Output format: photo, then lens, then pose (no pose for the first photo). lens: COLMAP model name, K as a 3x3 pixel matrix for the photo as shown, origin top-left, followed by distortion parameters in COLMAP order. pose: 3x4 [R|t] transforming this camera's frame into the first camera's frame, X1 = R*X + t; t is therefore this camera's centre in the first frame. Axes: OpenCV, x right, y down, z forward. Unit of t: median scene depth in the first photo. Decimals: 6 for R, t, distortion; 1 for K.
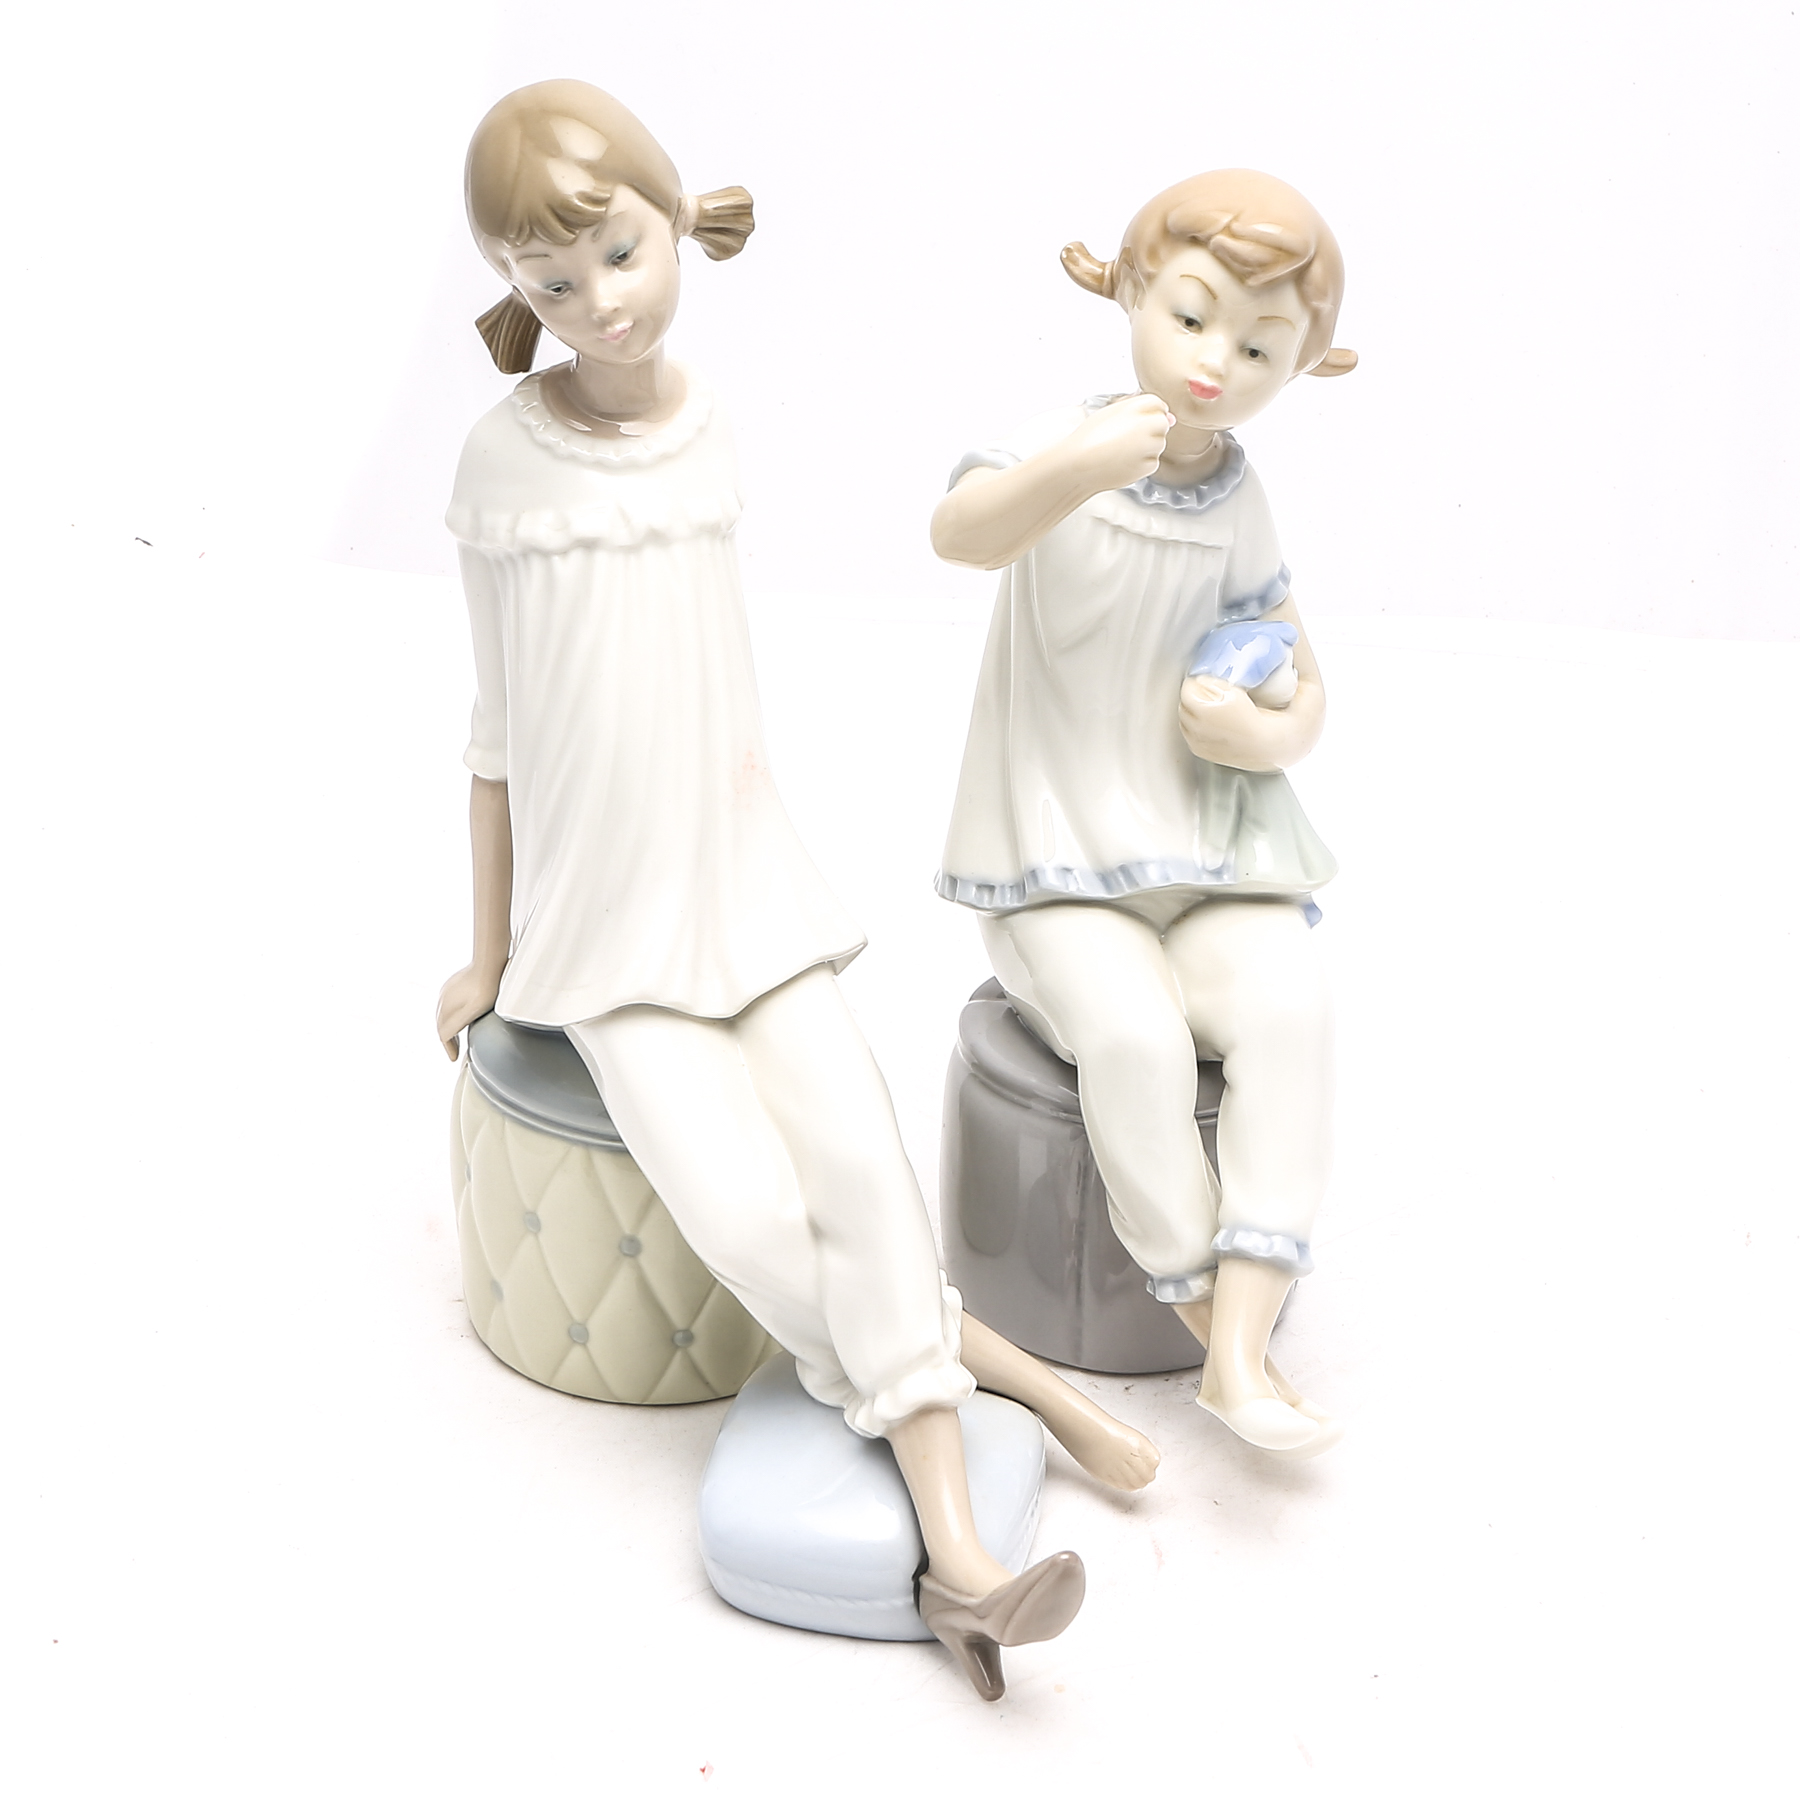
lens RADIAL K [[4049.6, 0, 1058.9], [0, 4049.6, 821.4], [0, 0, 1]] dist [-0.032836, -0.035217]
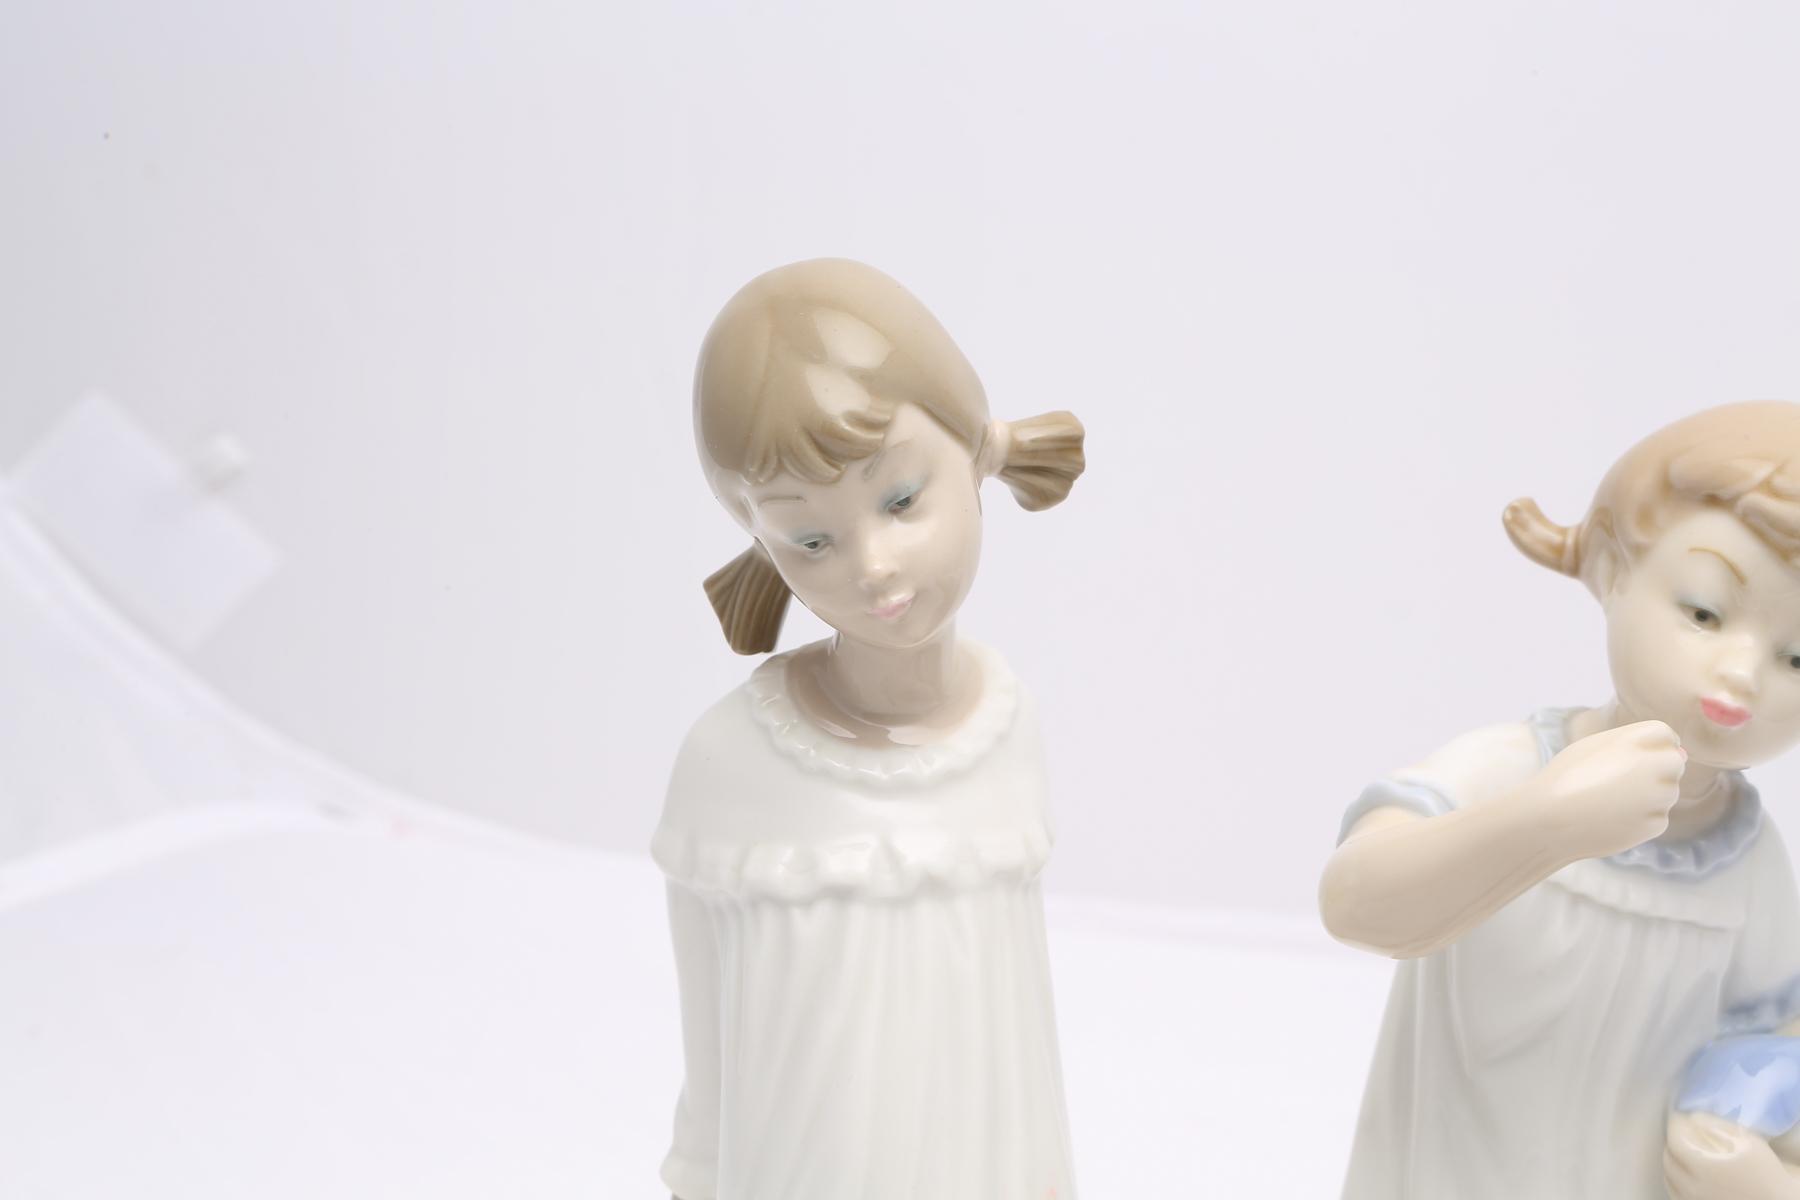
lens RADIAL K [[3509.7, 0, 900.0], [0, 3509.7, 600.0], [0, 0, 1]] dist [0.360435, 0.254395]
pose [[0.993538, 0.031174, -0.109138, -0.037406], [-0.042935, 0.993317, -0.107131, -0.051960], [0.105069, 0.111124, 0.988237, 0.360743]]
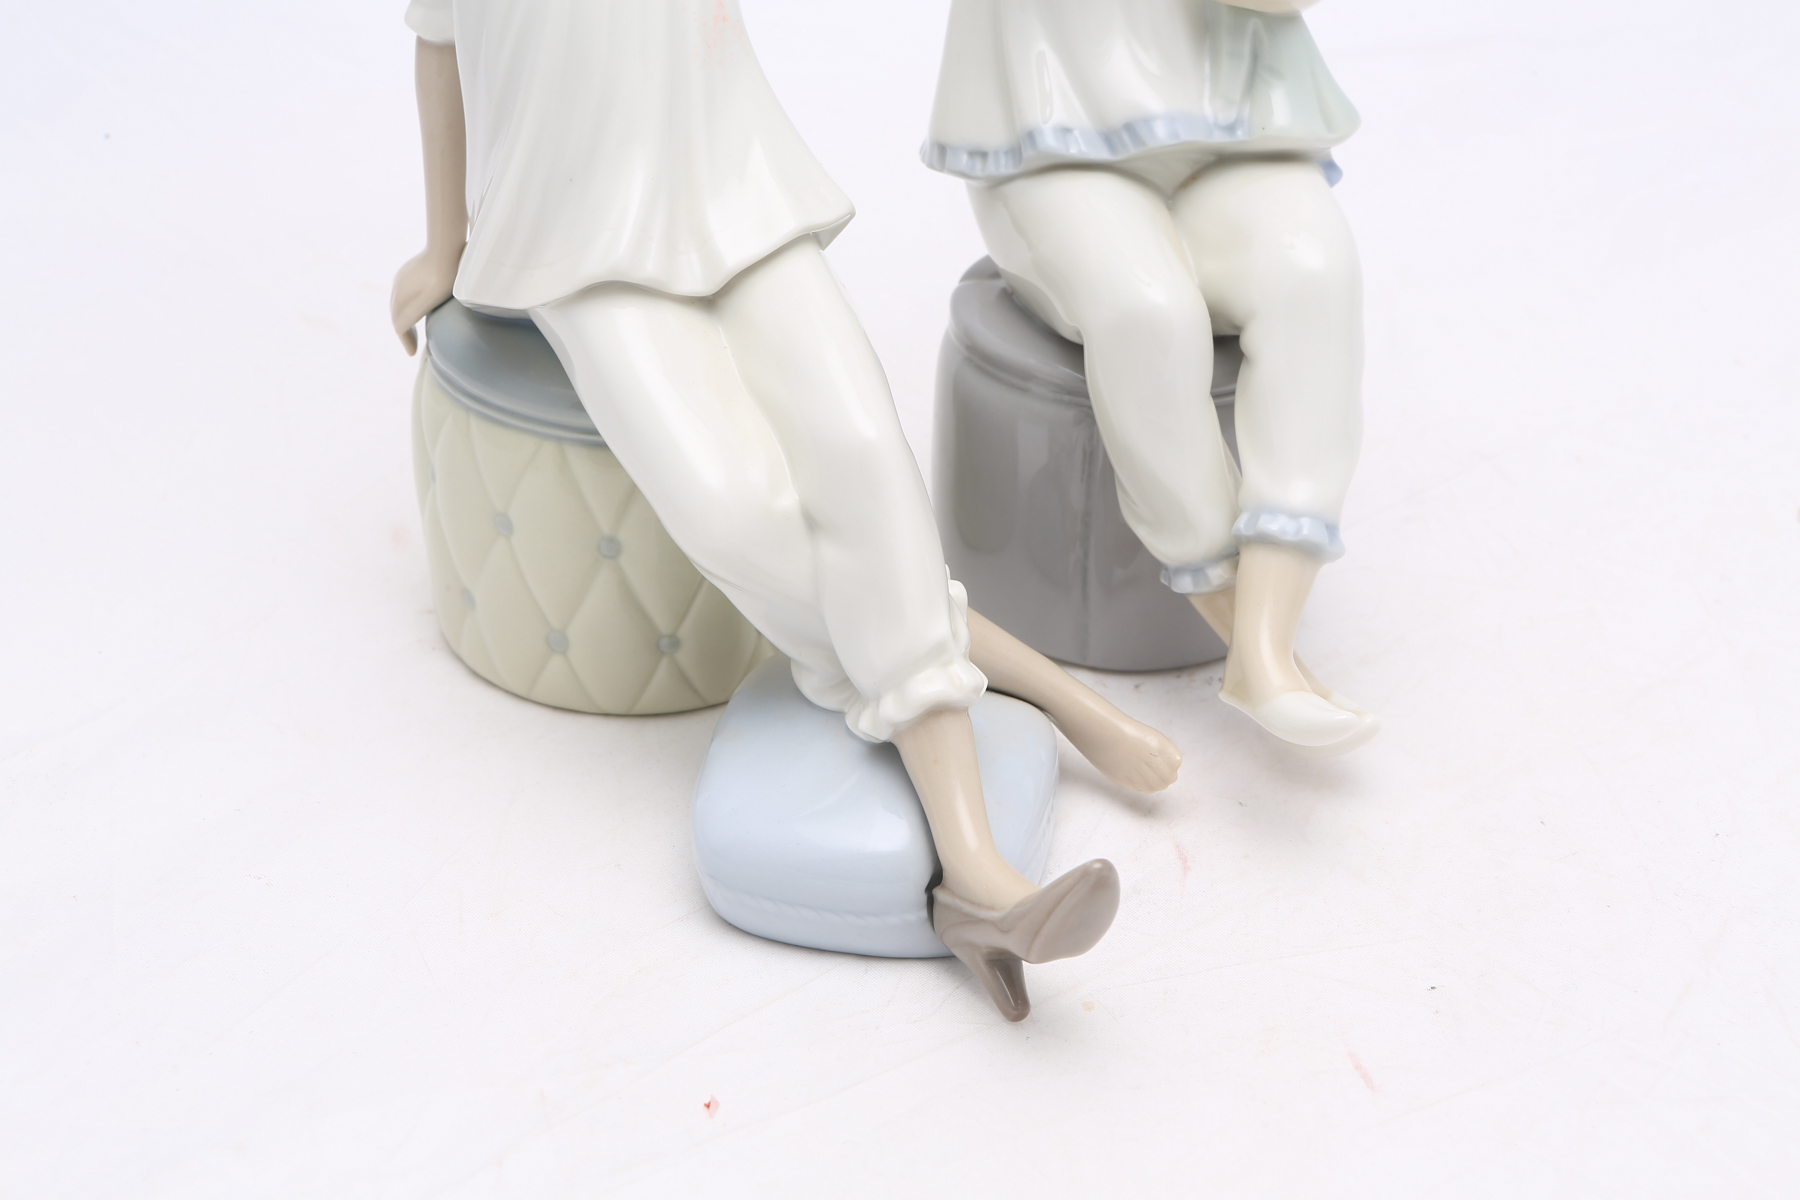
lens RADIAL K [[3509.7, 0, 900.0], [0, 3509.7, 600.0], [0, 0, 1]] dist [0.360435, 0.254395]
pose [[0.999536, -0.023474, -0.019416, -0.023287], [0.025412, 0.993992, 0.106460, 0.032261], [0.016801, -0.106904, 0.994127, 0.190545]]
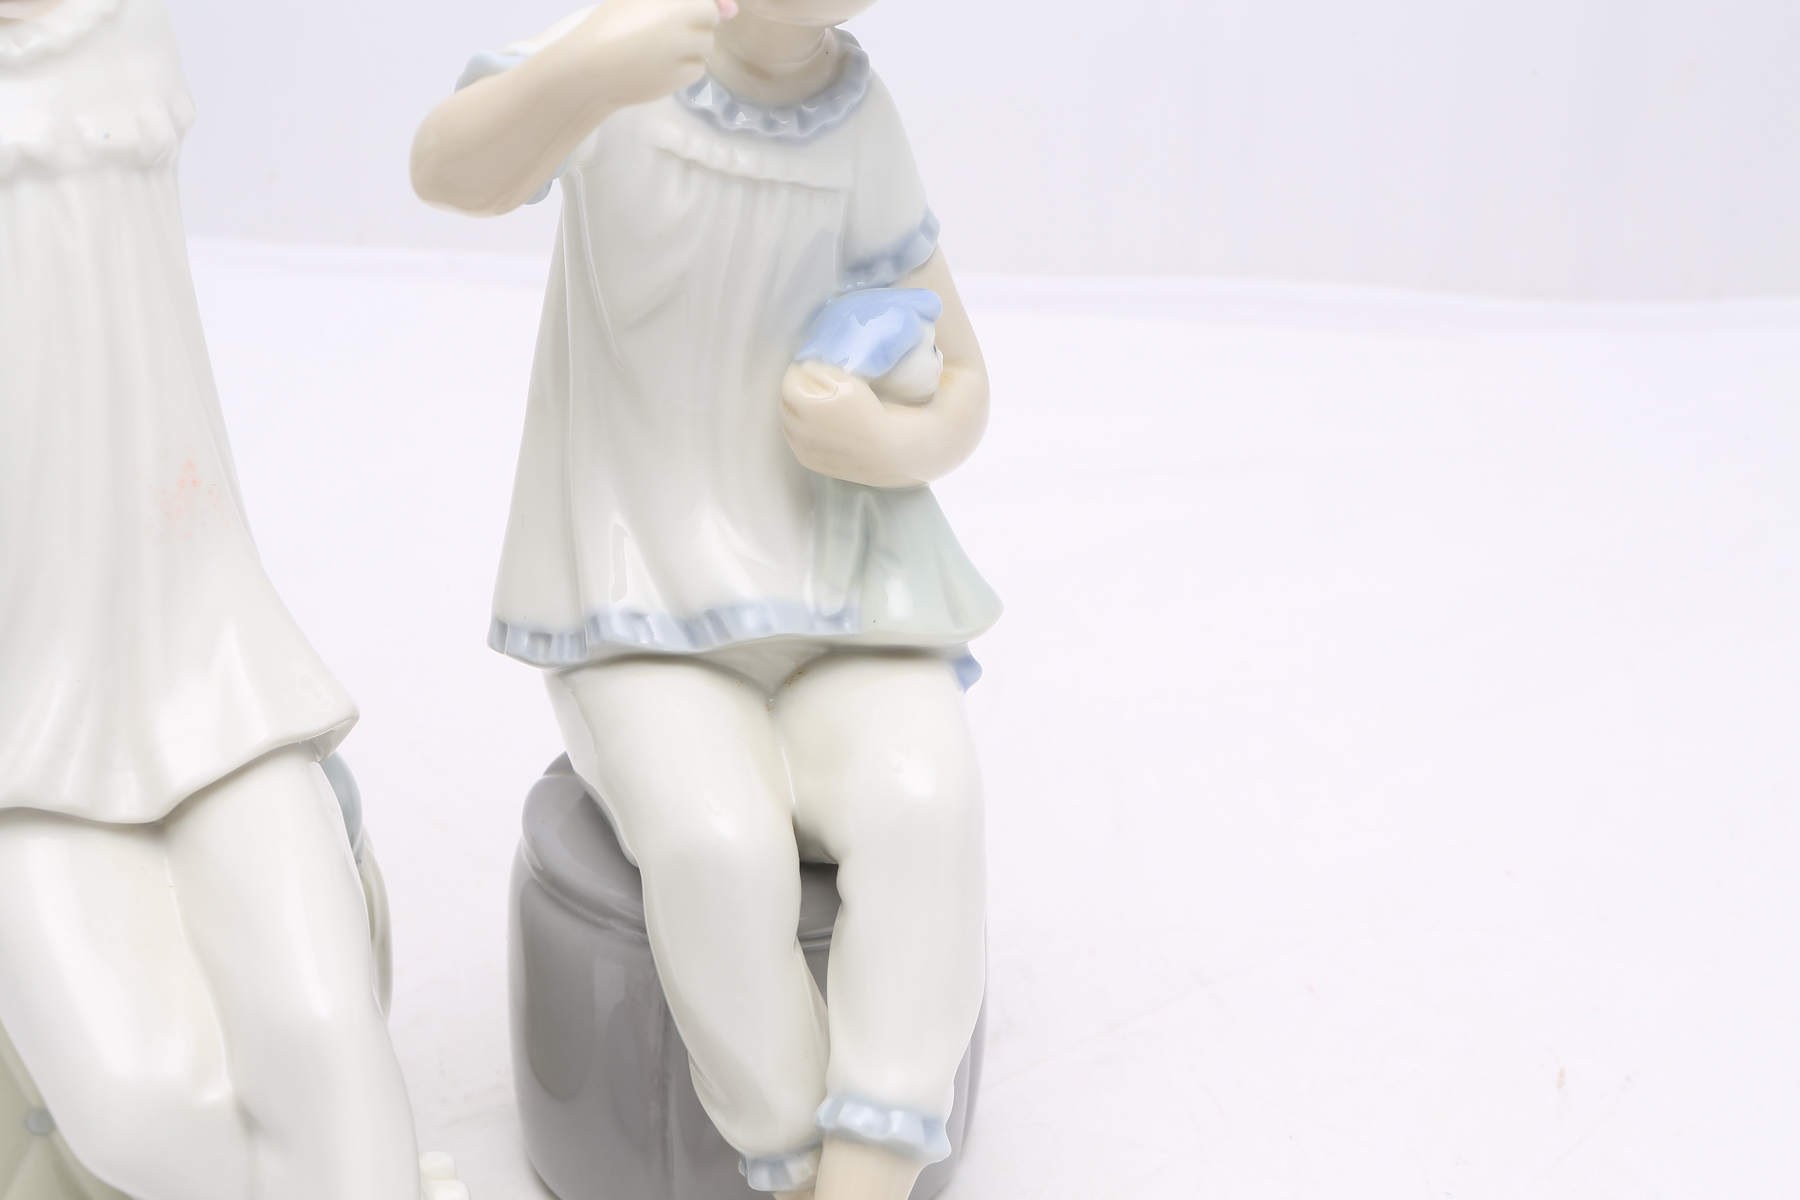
lens RADIAL K [[3509.7, 0, 900.0], [0, 3509.7, 600.0], [0, 0, 1]] dist [0.360435, 0.254395]
pose [[0.998887, 0.001467, -0.047149, 0.084064], [0.000393, 0.999223, 0.039423, -0.017451], [0.047170, -0.039398, 0.998110, 0.346809]]
